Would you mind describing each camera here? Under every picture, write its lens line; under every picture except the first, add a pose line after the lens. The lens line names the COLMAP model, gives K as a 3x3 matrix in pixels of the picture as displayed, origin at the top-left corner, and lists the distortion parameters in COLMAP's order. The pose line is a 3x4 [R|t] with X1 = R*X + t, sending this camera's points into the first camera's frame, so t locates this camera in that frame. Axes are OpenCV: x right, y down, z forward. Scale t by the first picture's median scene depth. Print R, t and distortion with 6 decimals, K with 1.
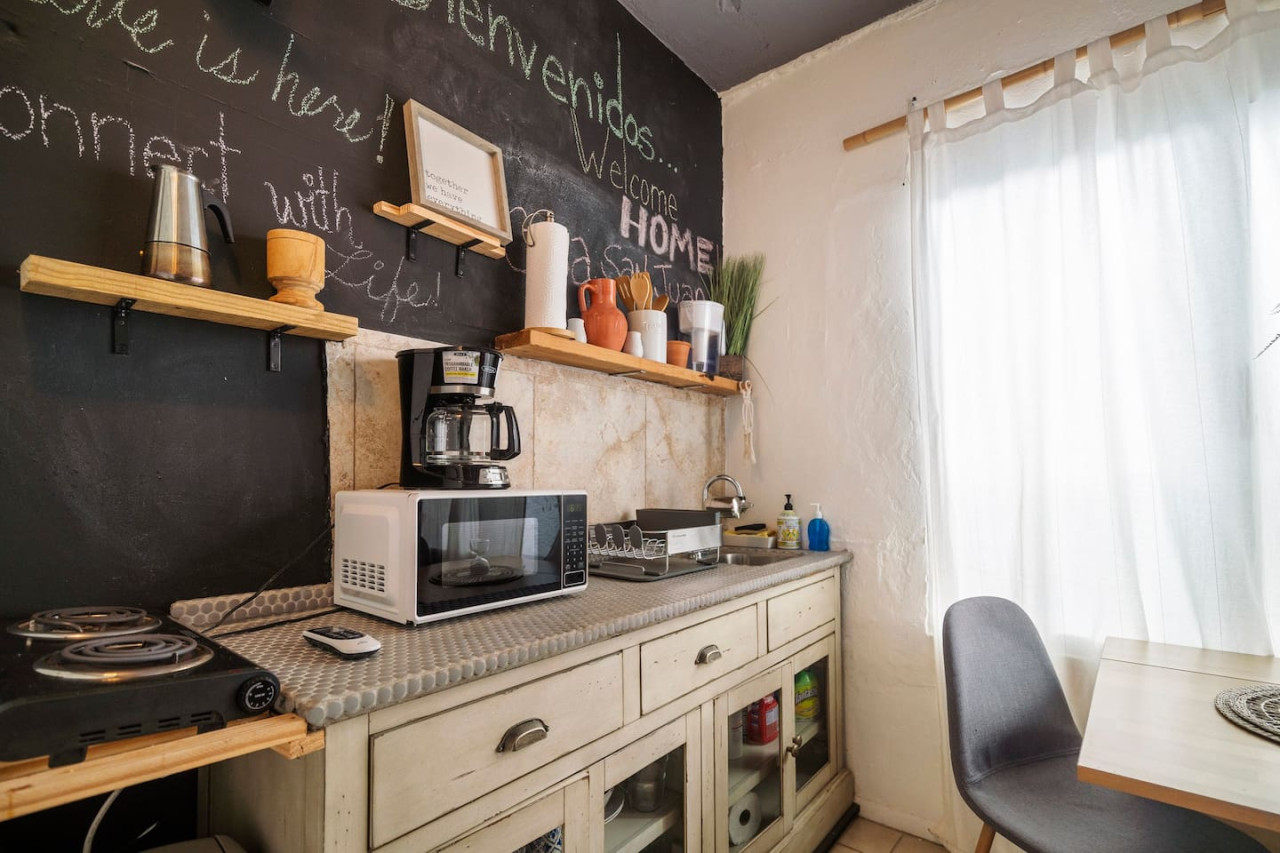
lens RADIAL K [[595.1, 0, 625.4], [0, 595.1, 462.1], [0, 0, 1]] dist [-0.002306, 0.000597]
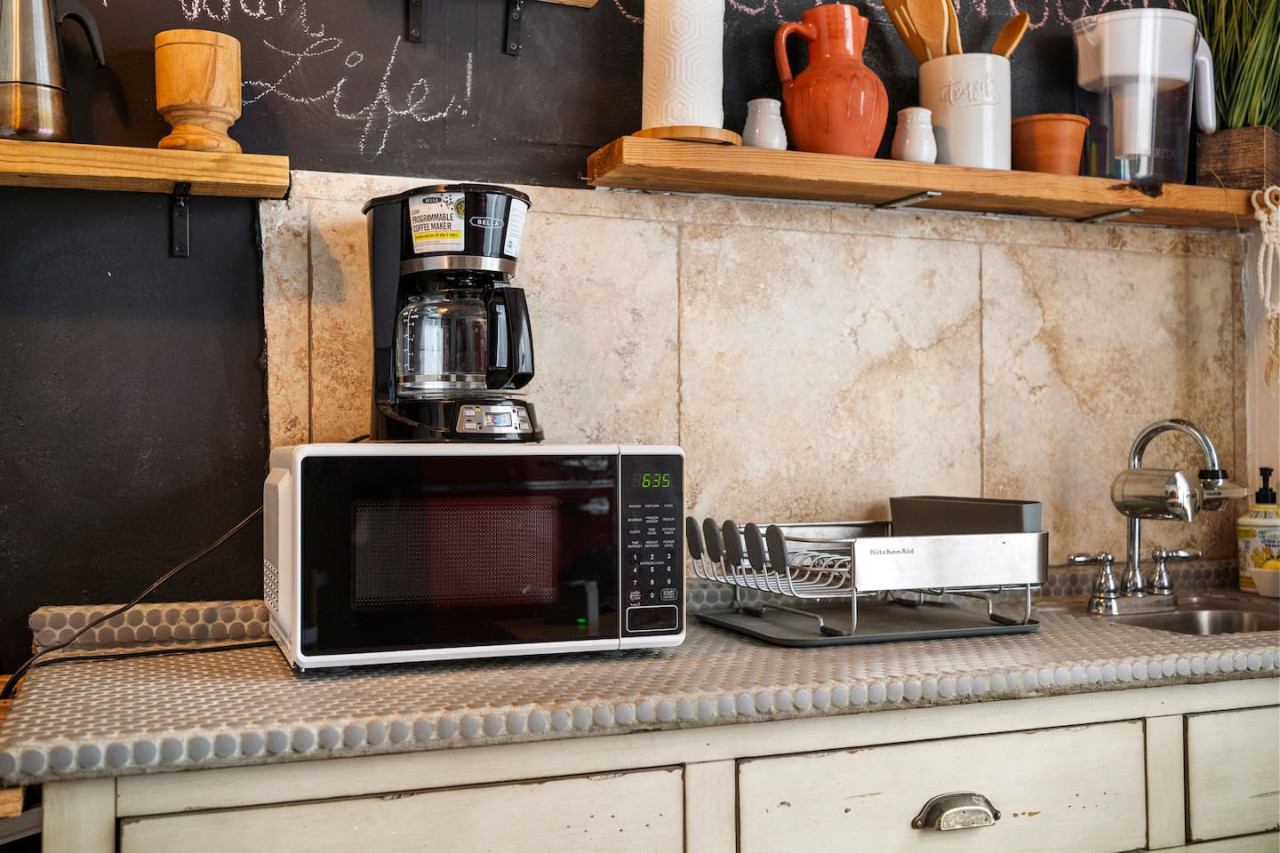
lens RADIAL K [[1273.0, 0, 640.0], [0, 1273.0, 426.5], [0, 0, 1]] dist [-0.002121, 0.009257]
pose [[0.870253, -0.013206, -0.492429, 0.317341], [0.017338, 0.999842, 0.003827, 0.019325], [0.492301, -0.011868, 0.870344, 0.040011]]
